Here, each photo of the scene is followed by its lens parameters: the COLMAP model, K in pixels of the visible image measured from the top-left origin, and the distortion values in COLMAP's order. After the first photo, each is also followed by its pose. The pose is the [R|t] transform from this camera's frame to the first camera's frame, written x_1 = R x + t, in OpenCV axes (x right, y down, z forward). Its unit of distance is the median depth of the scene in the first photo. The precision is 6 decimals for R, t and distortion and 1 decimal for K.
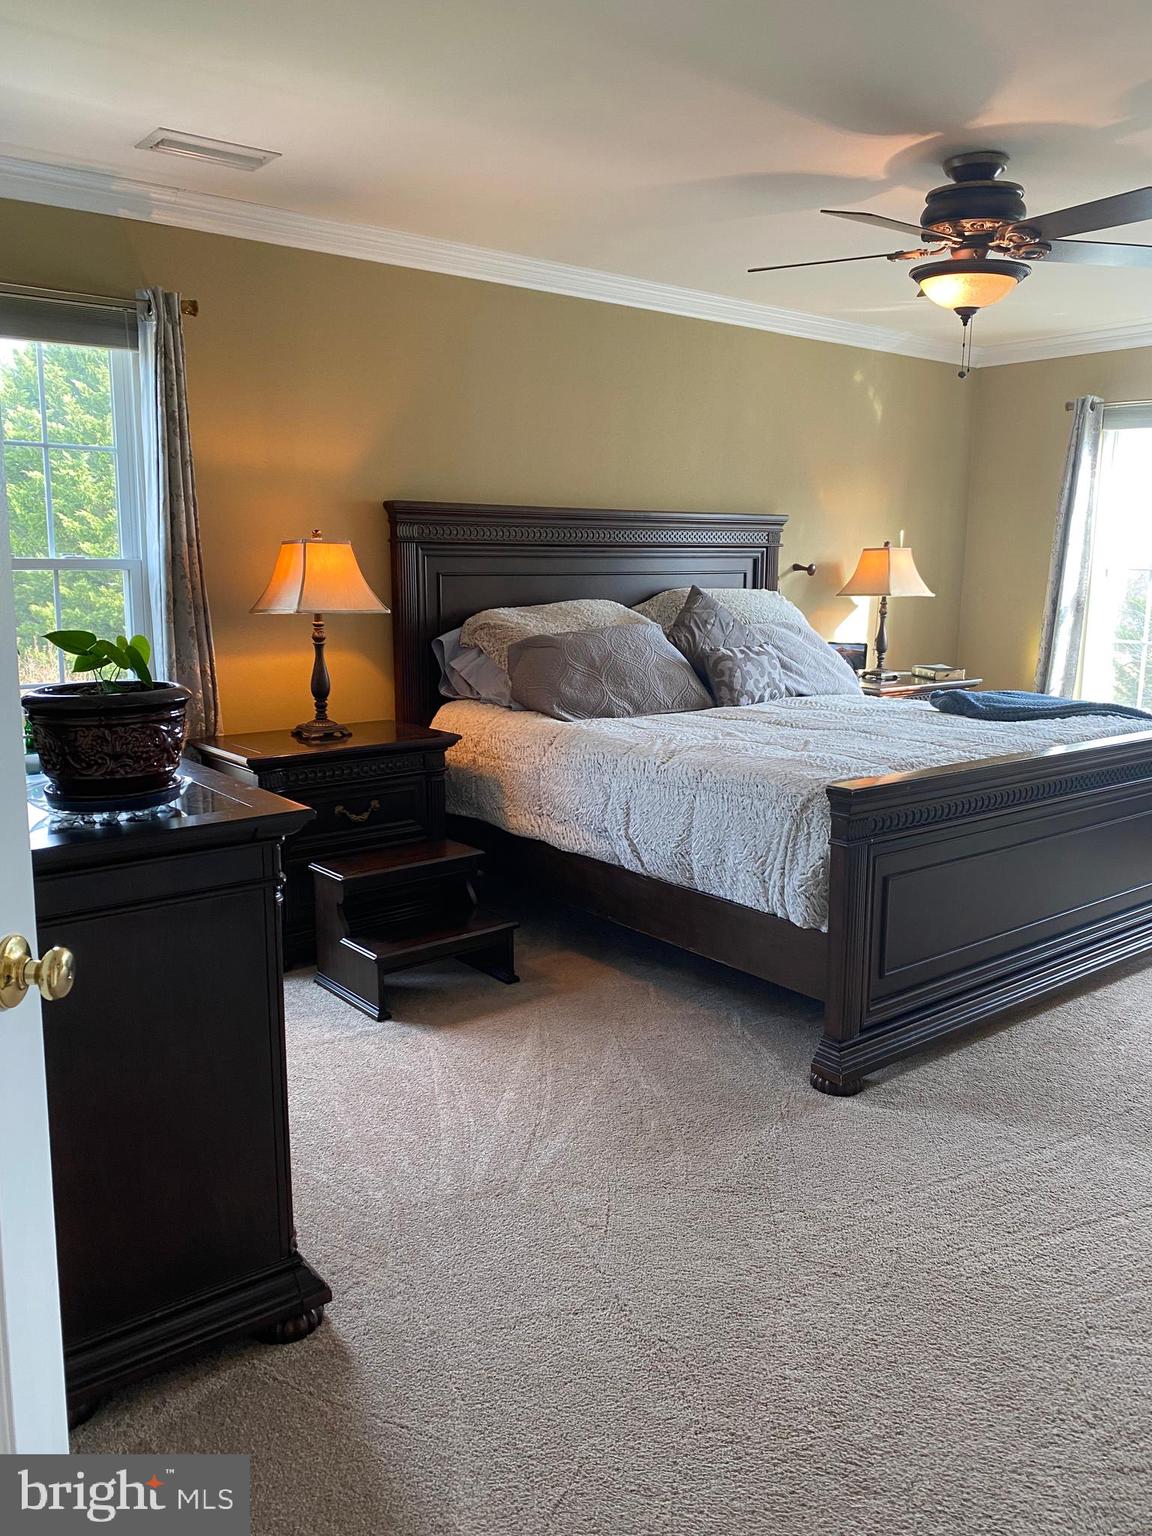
lens RADIAL K [[1178.8, 0, 580.3], [0, 1178.8, 758.3], [0, 0, 1]] dist [0.040159, -0.054910]
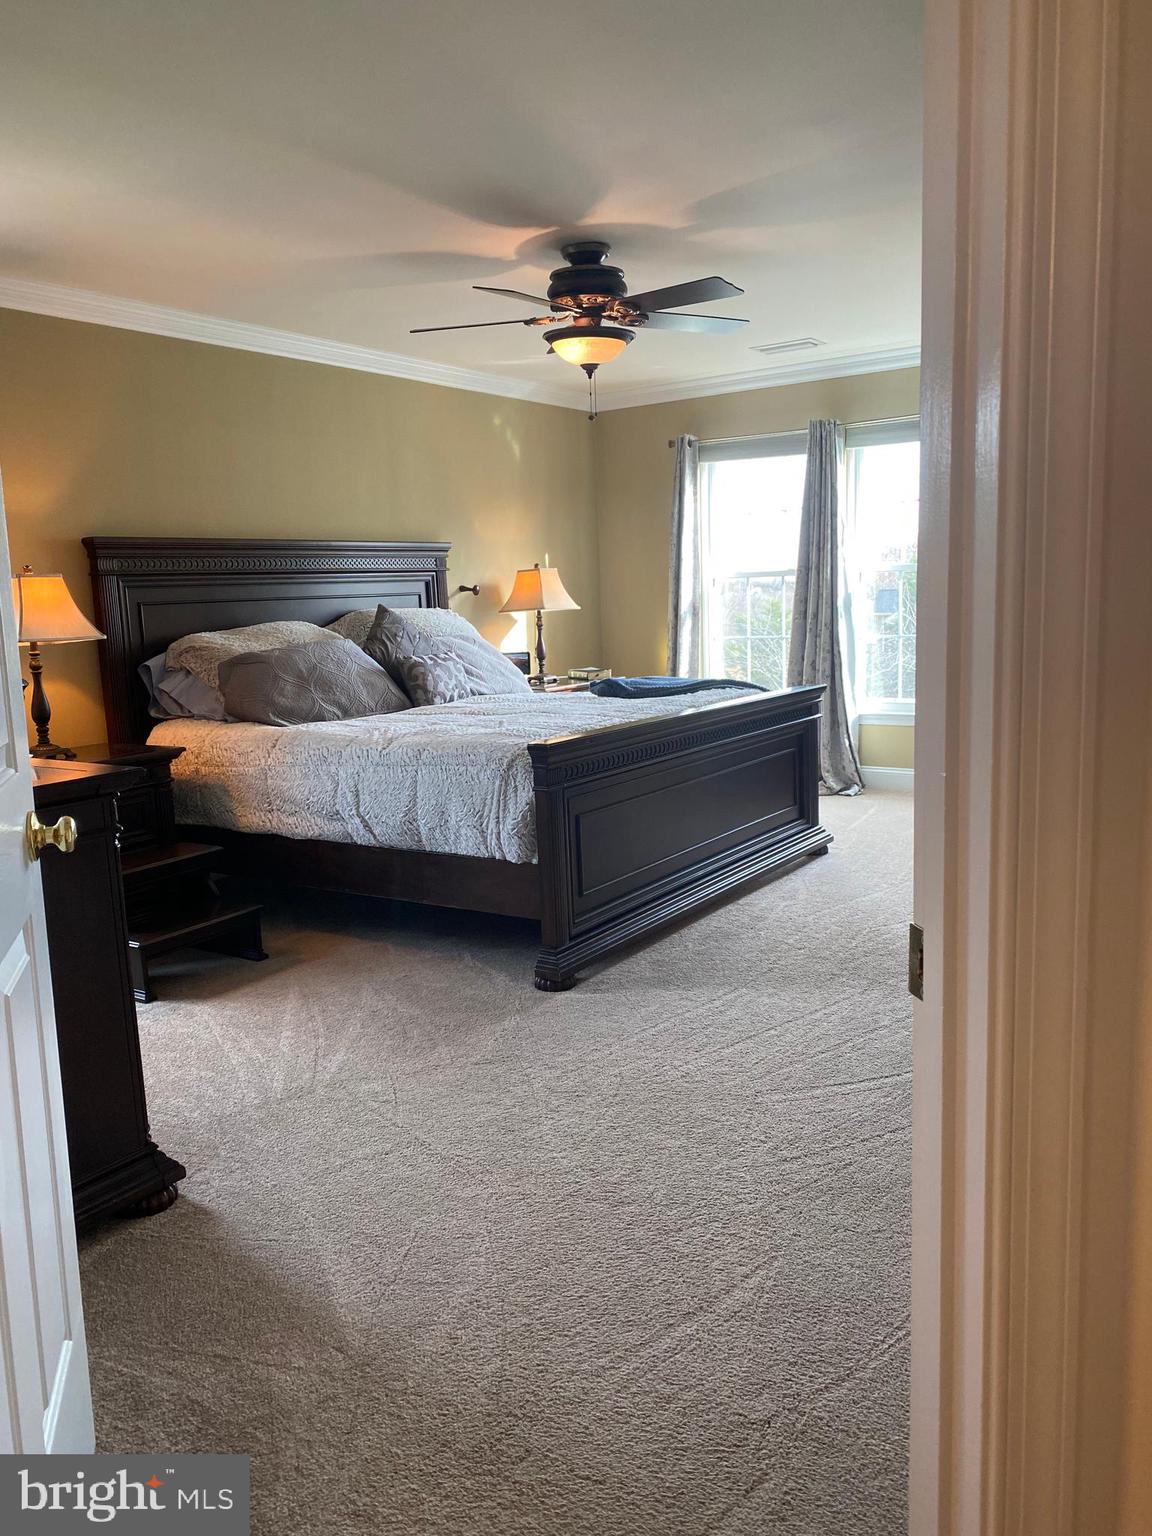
lens RADIAL K [[1178.8, 0, 581.5], [0, 1178.8, 772.2], [0, 0, 1]] dist [0.040159, -0.054910]
pose [[0.953253, -0.091224, 0.288076, -0.079355], [0.098120, 0.995129, -0.009559, 0.056772], [-0.285801, 0.037378, 0.957560, -0.170349]]
